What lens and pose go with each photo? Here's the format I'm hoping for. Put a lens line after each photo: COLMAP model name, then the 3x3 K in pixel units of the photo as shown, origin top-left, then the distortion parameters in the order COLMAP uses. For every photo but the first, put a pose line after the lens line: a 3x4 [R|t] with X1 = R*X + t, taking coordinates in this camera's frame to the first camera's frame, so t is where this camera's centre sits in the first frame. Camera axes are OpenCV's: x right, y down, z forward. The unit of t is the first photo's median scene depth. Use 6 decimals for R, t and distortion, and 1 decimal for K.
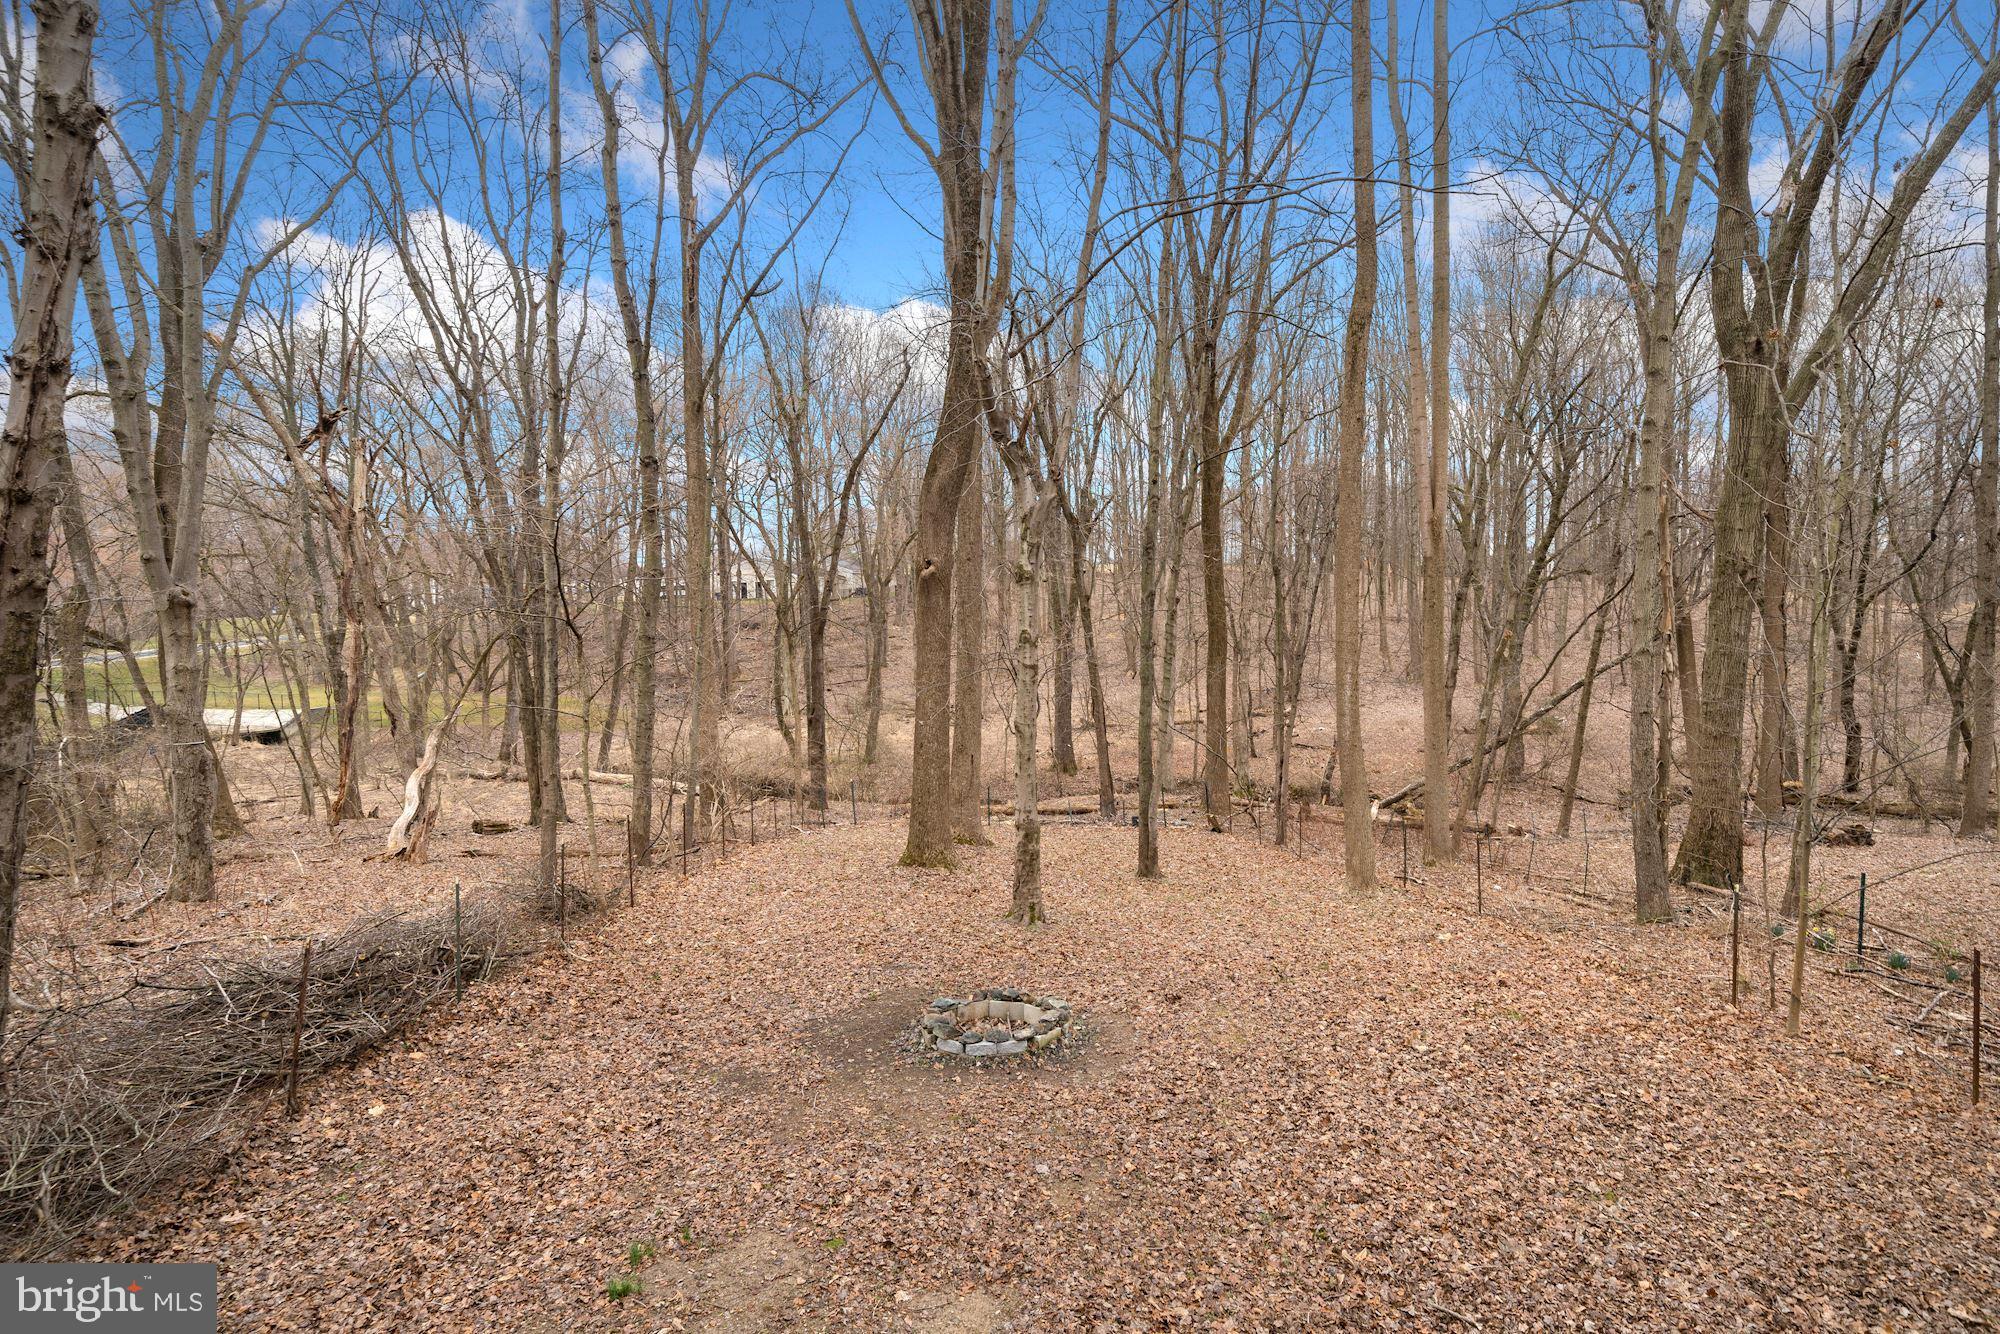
lens RADIAL K [[920.2, 0, 1000.7], [0, 920.2, 604.8], [0, 0, 1]] dist [-0.000607, -0.000006]
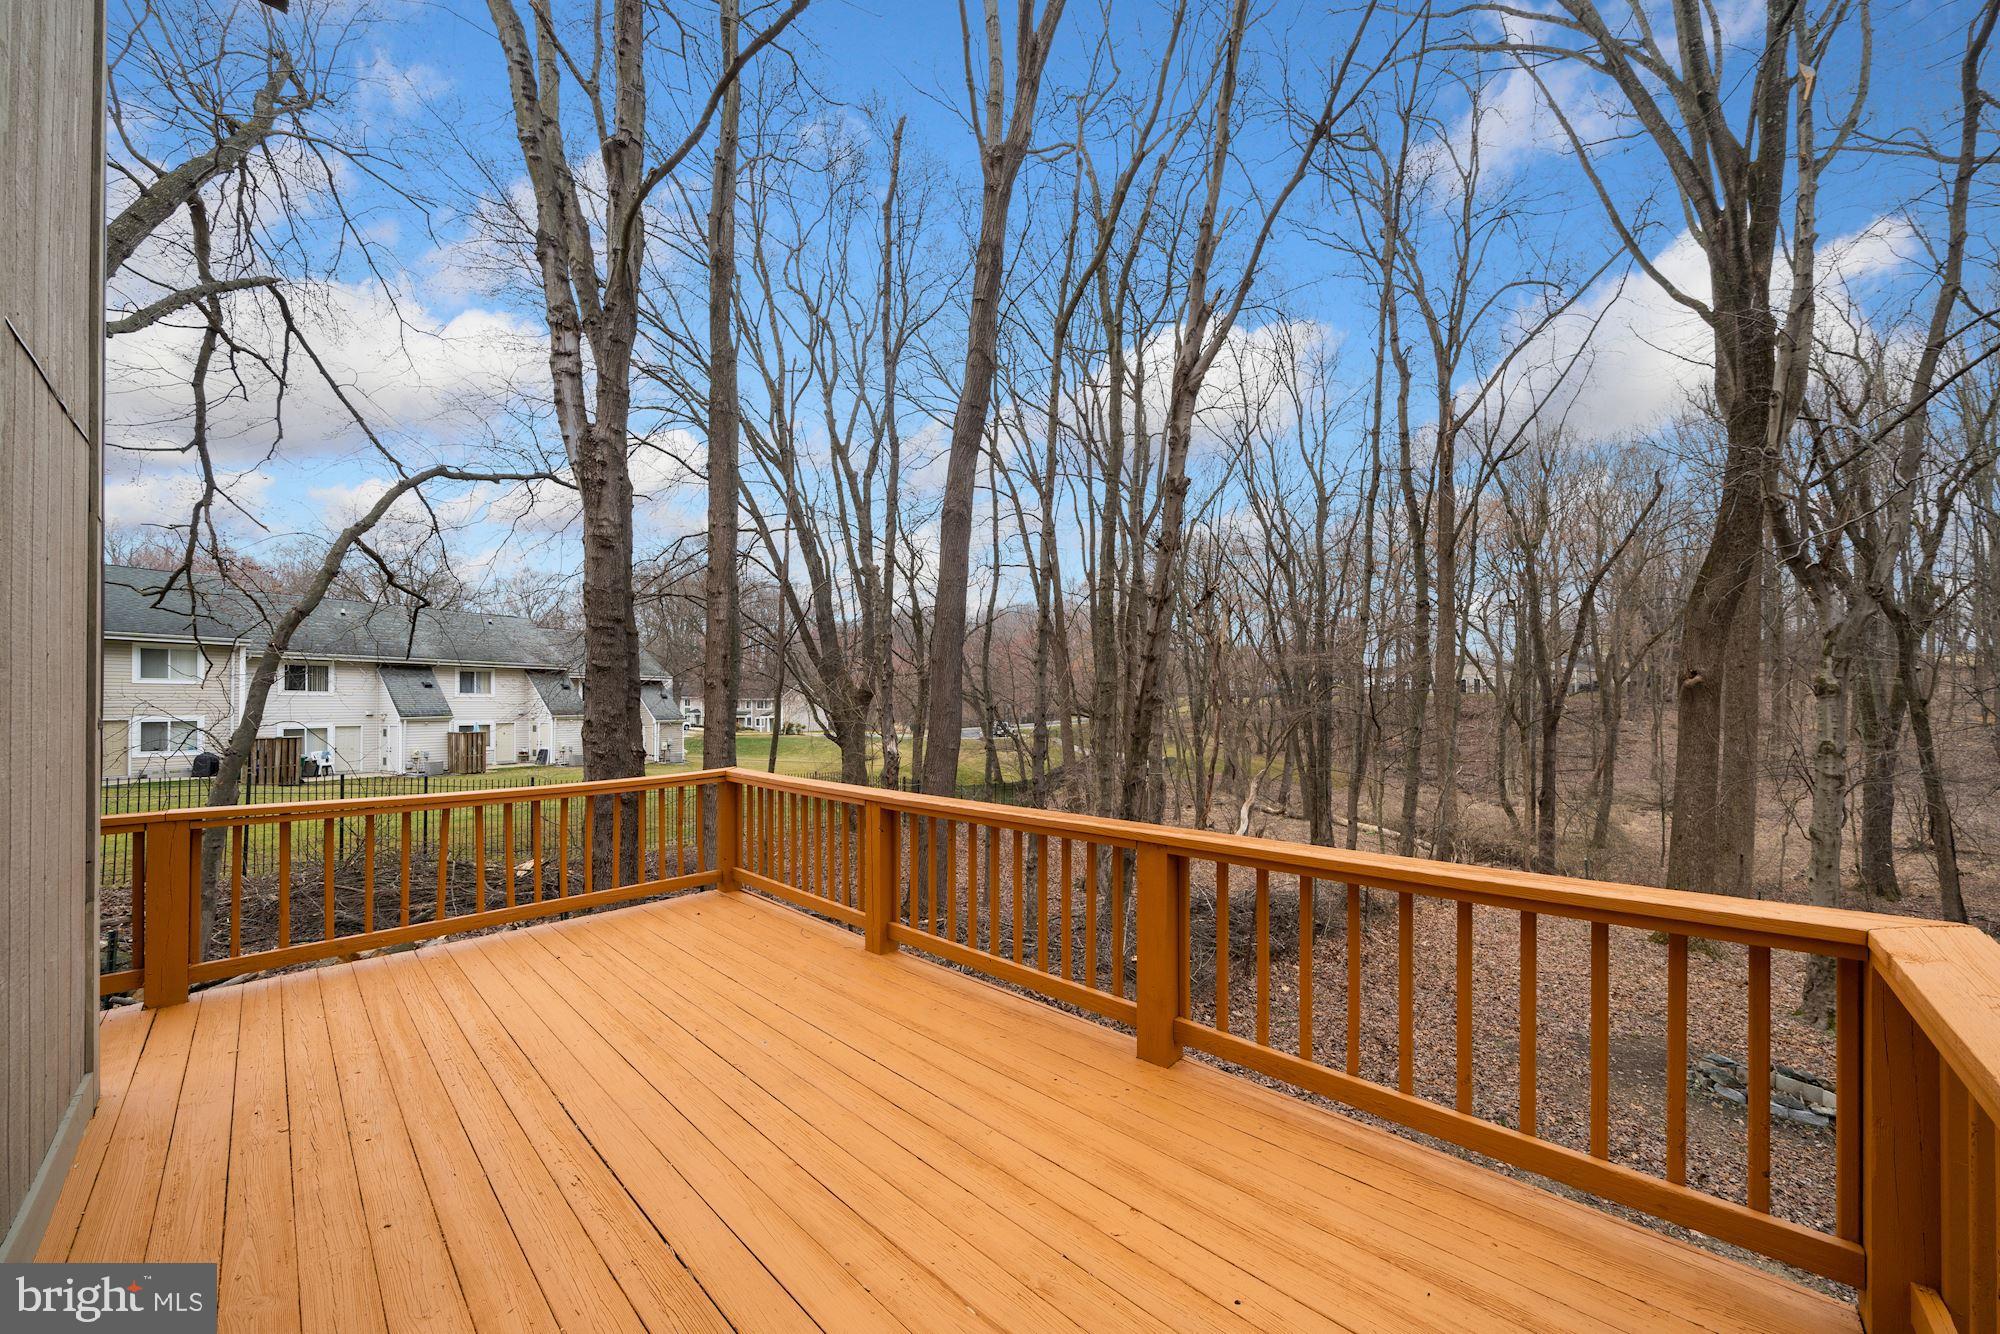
lens RADIAL K [[714.4, 0, 1001.9], [0, 714.4, 688.3], [0, 0, 1]] dist [-0.006752, 0.000181]
pose [[0.680520, 0.010253, -0.732658, -0.015108], [-0.012177, 0.999922, 0.002682, -0.015497], [0.732628, 0.007097, 0.680592, -0.150591]]
